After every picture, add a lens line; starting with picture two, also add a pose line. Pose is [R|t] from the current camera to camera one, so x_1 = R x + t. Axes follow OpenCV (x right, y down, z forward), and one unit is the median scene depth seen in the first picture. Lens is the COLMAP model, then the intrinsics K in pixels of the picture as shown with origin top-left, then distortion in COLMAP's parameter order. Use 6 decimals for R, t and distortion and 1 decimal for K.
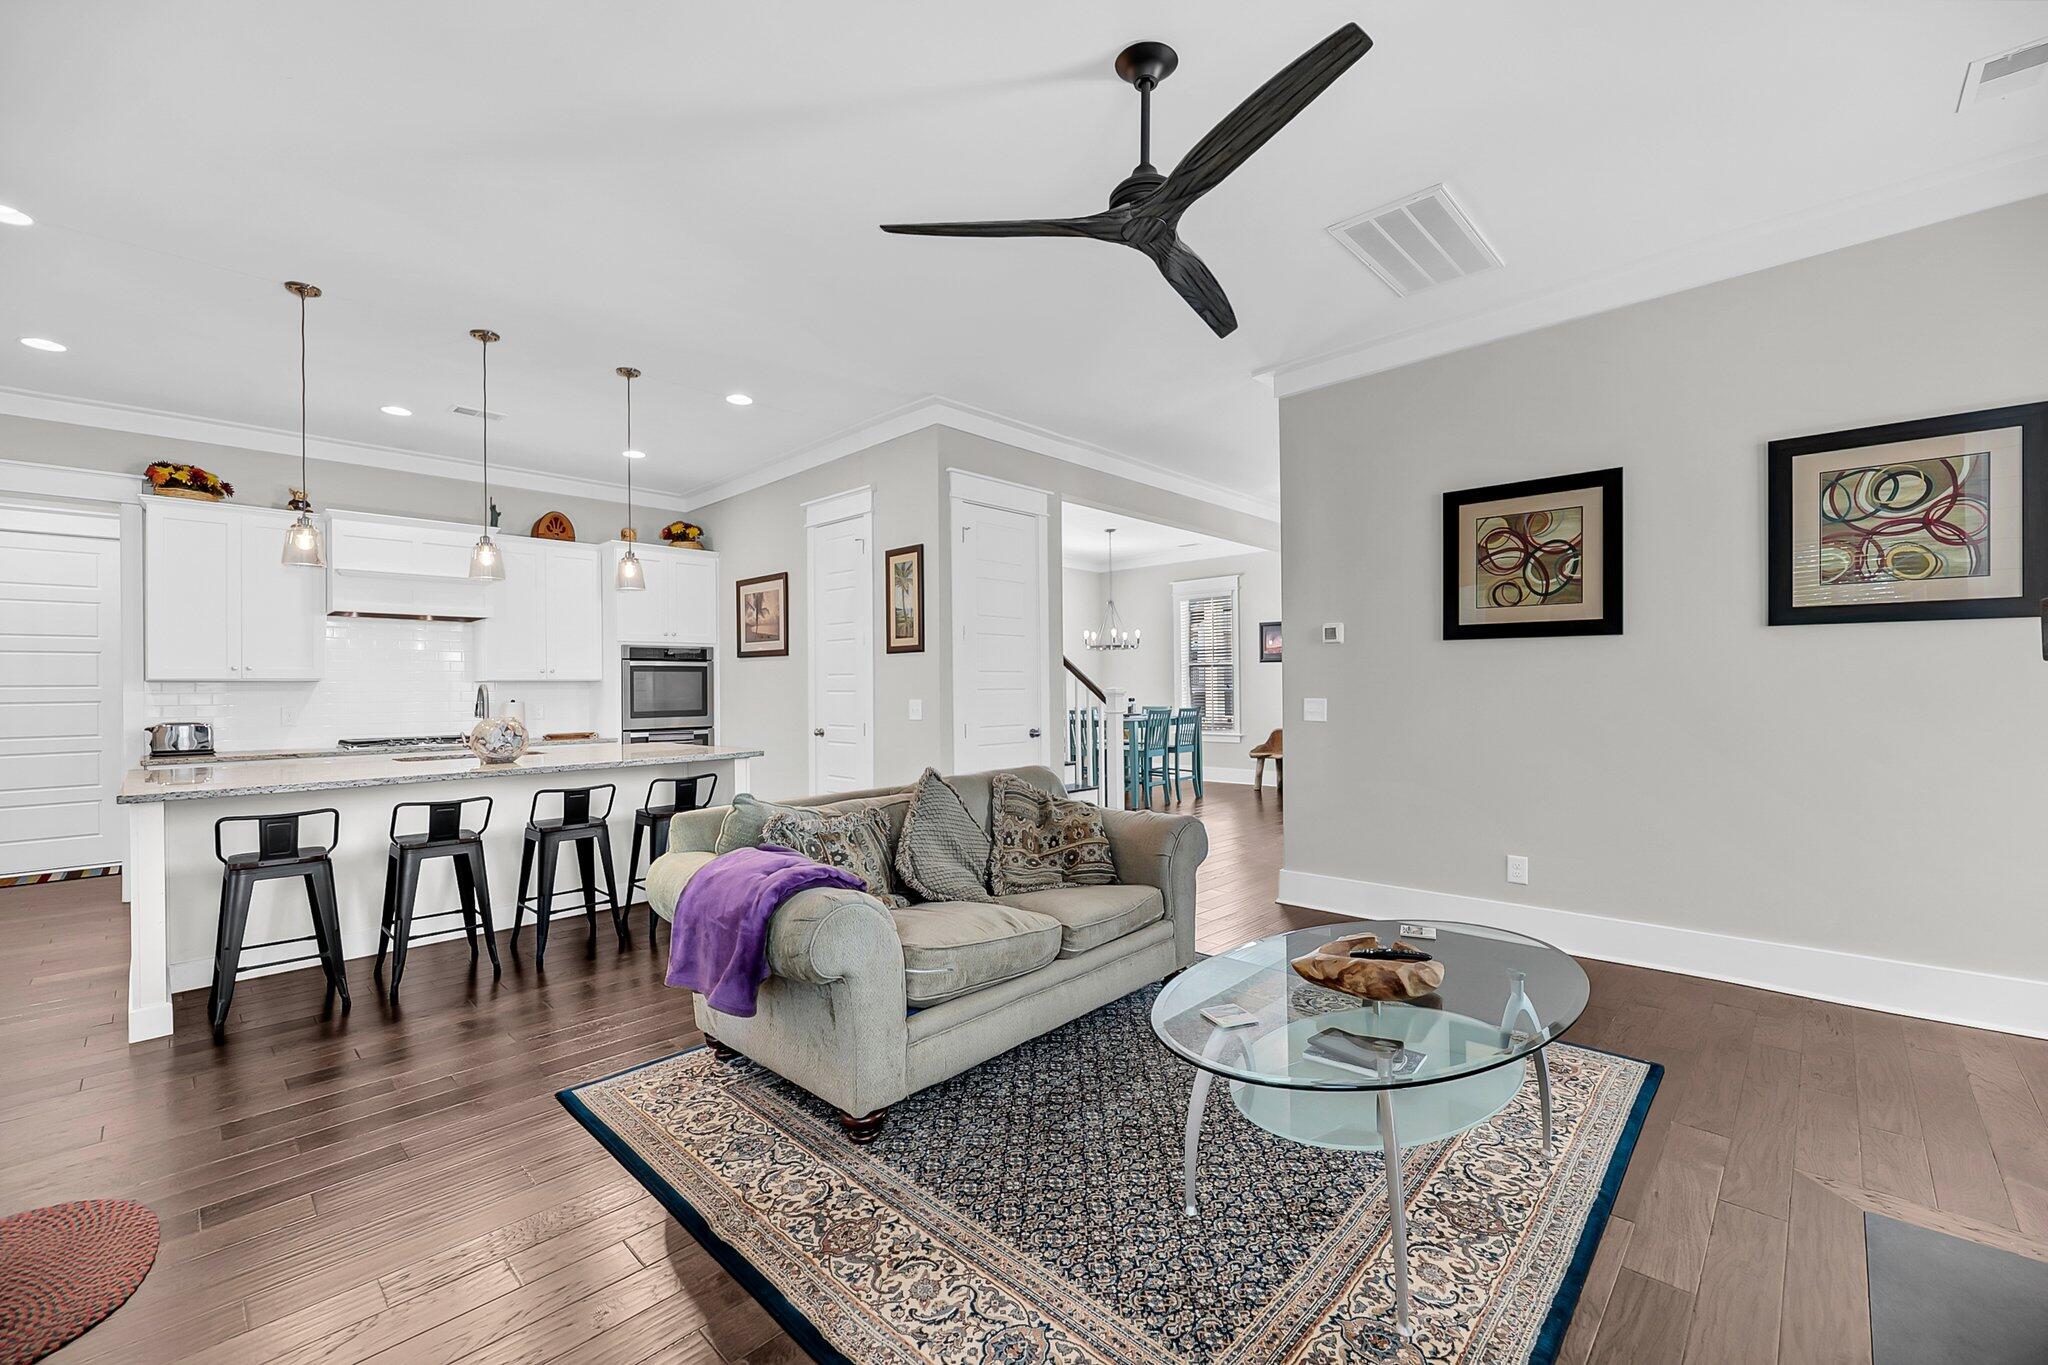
lens RADIAL K [[828.8, 0, 1018.5], [0, 828.8, 685.4], [0, 0, 1]] dist [-0.002054, -0.000716]
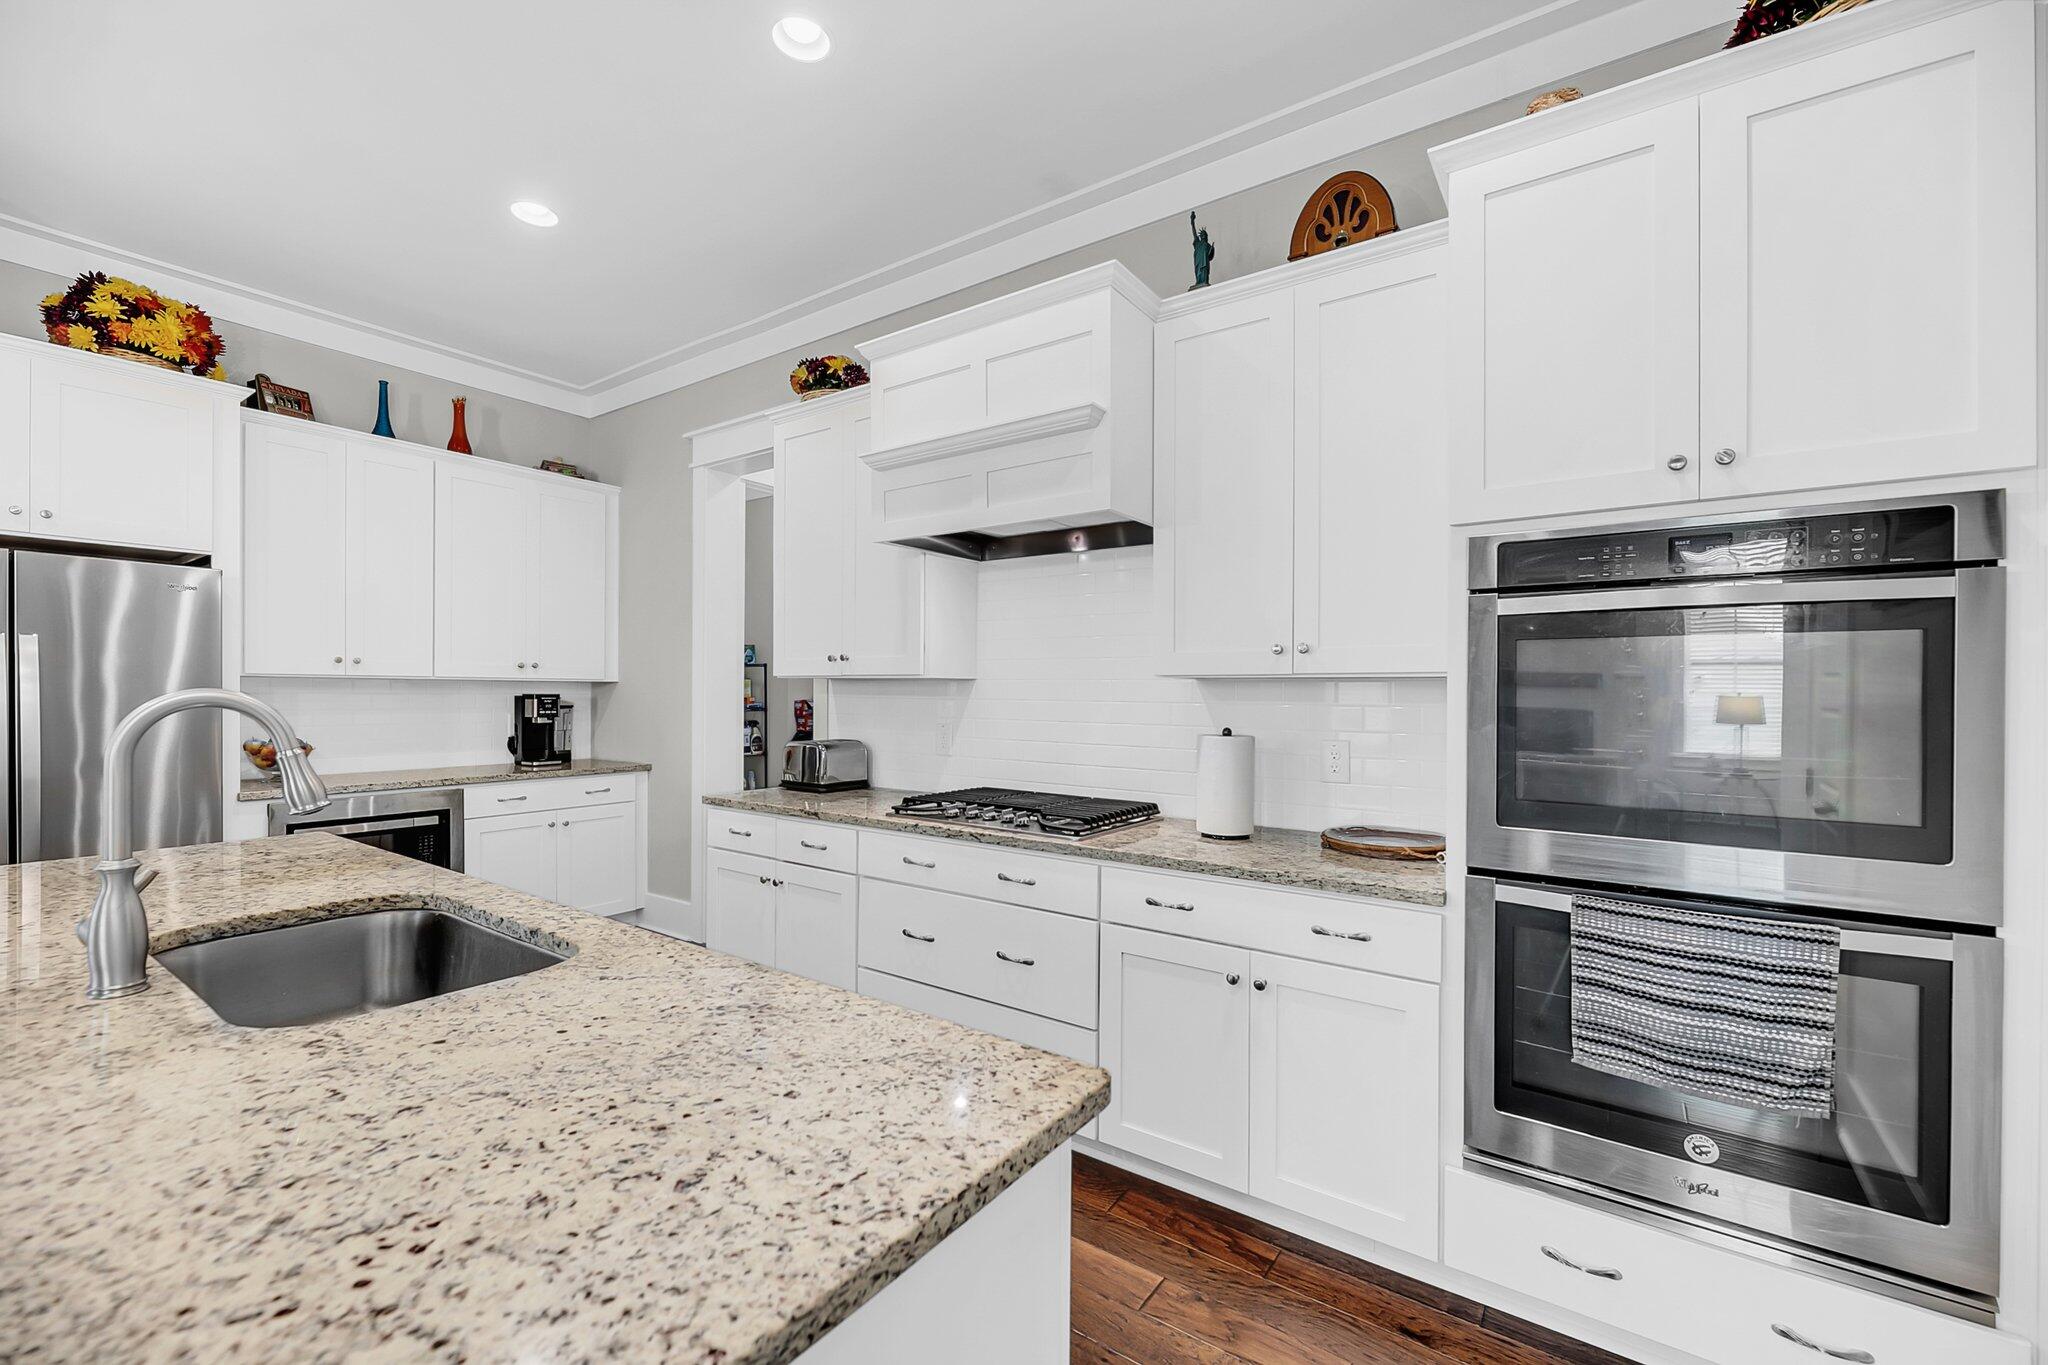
lens RADIAL K [[834.6, 0, 1028.0], [0, 834.6, 694.4], [0, 0, 1]] dist [-0.001650, -0.000339]
pose [[0.158594, 0.016733, -0.987202, -0.258022], [-0.004675, 0.999858, 0.016196, -0.003753], [0.987333, 0.002047, 0.158649, 0.878124]]
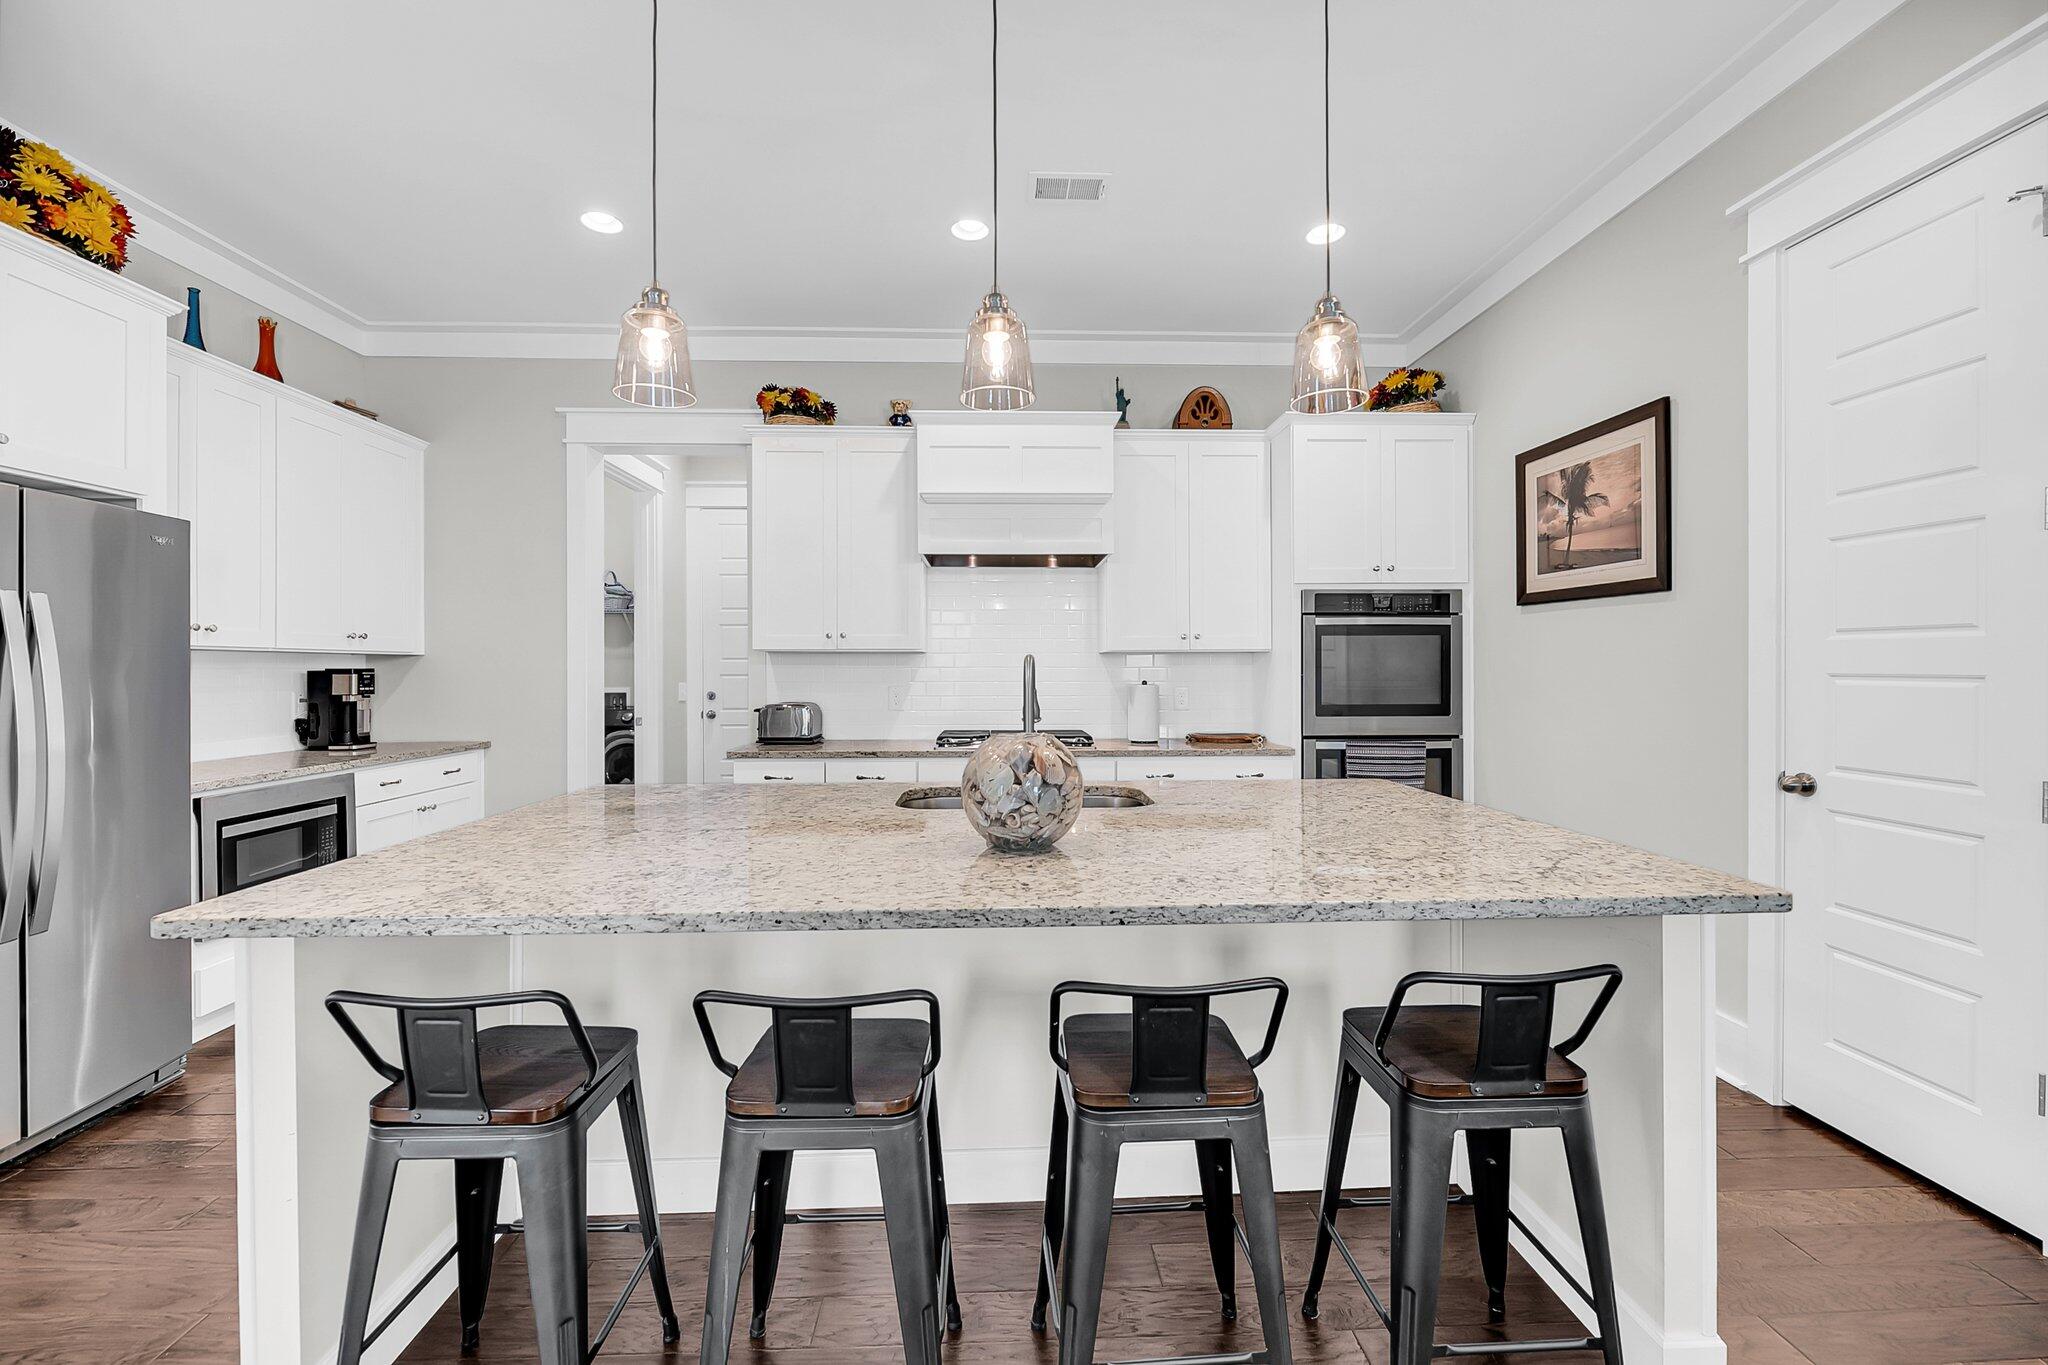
lens RADIAL K [[830.6, 0, 1023.9], [0, 830.6, 669.7], [0, 0, 1]] dist [0.000308, -0.002853]
pose [[0.722561, 0.010455, -0.691228, -0.229765], [-0.003487, 0.999928, 0.011479, 0.001379], [0.691298, -0.005884, 0.722545, 0.471029]]
